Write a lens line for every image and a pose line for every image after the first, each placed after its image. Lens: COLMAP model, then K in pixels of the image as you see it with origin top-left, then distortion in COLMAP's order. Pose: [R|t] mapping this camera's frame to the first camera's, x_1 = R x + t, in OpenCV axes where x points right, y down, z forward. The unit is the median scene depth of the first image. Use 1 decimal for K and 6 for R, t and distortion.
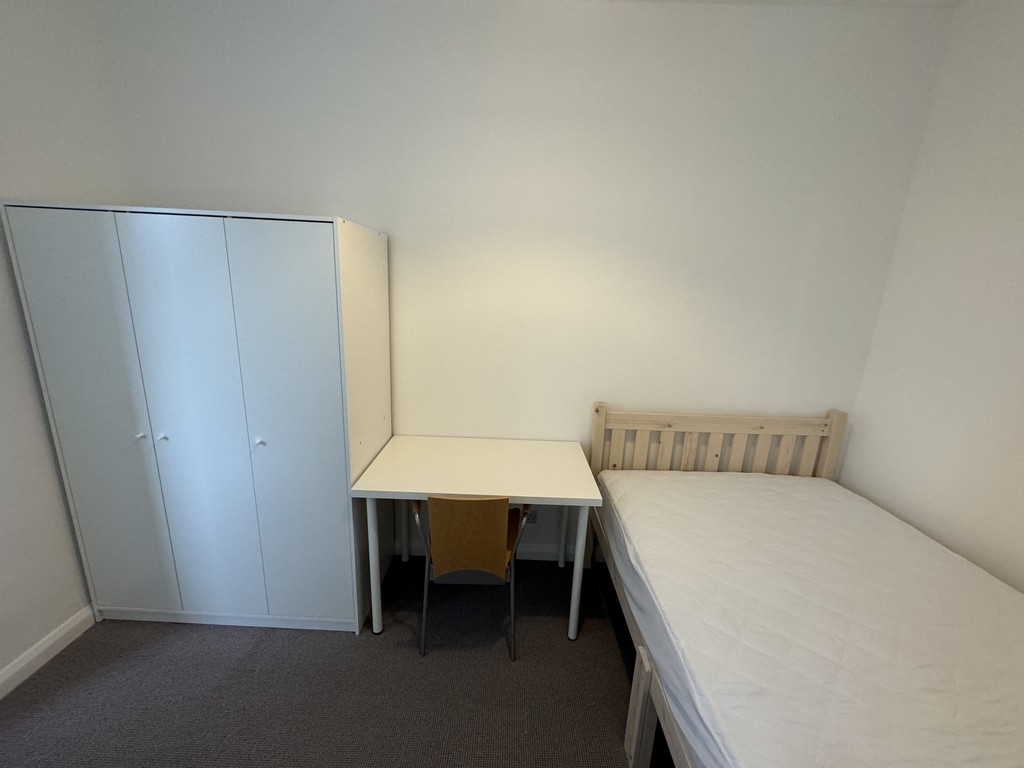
lens RADIAL K [[408.0, 0, 512.1], [0, 408.0, 382.7], [0, 0, 1]] dist [-0.001966, 0.000413]
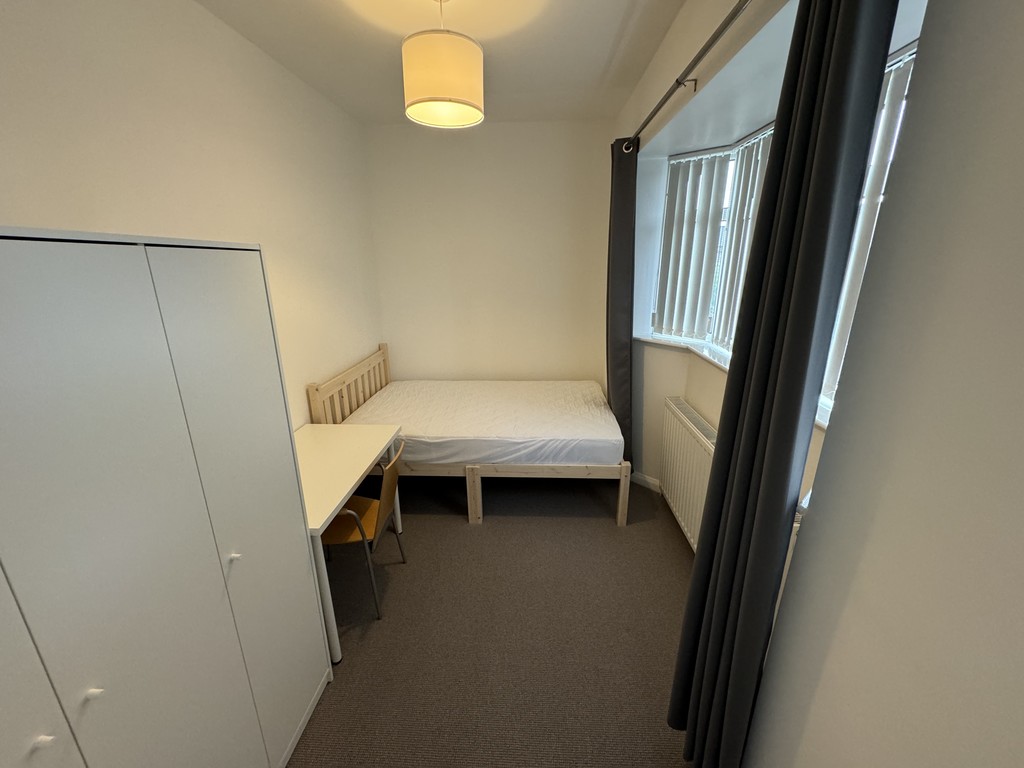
lens RADIAL K [[408.0, 0, 512.1], [0, 408.0, 382.7], [0, 0, 1]] dist [-0.001966, 0.000413]
pose [[0.046413, -0.321270, 0.945850, -1.032935], [0.244367, 0.921752, 0.301094, -0.197579], [-0.968571, 0.217160, 0.121289, 0.331674]]
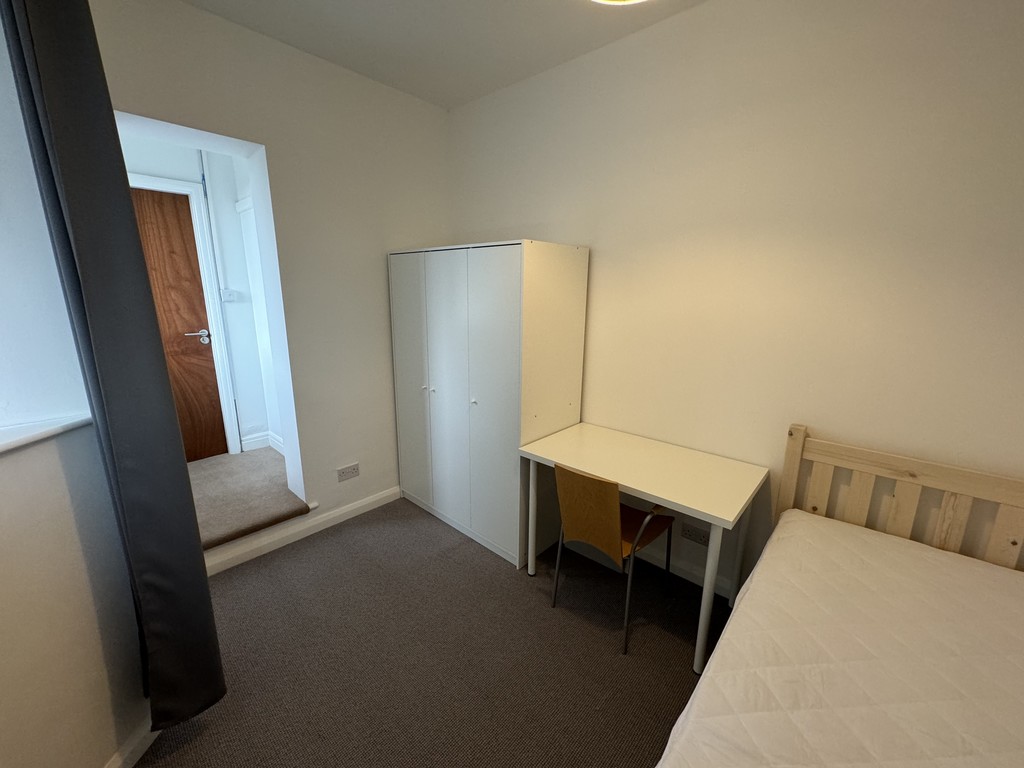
lens RADIAL K [[408.0, 0, 512.1], [0, 408.0, 382.7], [0, 0, 1]] dist [-0.001966, 0.000413]
pose [[0.744306, 0.112262, -0.658335, 0.368967], [-0.136426, 0.990542, 0.014670, 0.035814], [0.653755, 0.078895, 0.752582, 0.002189]]
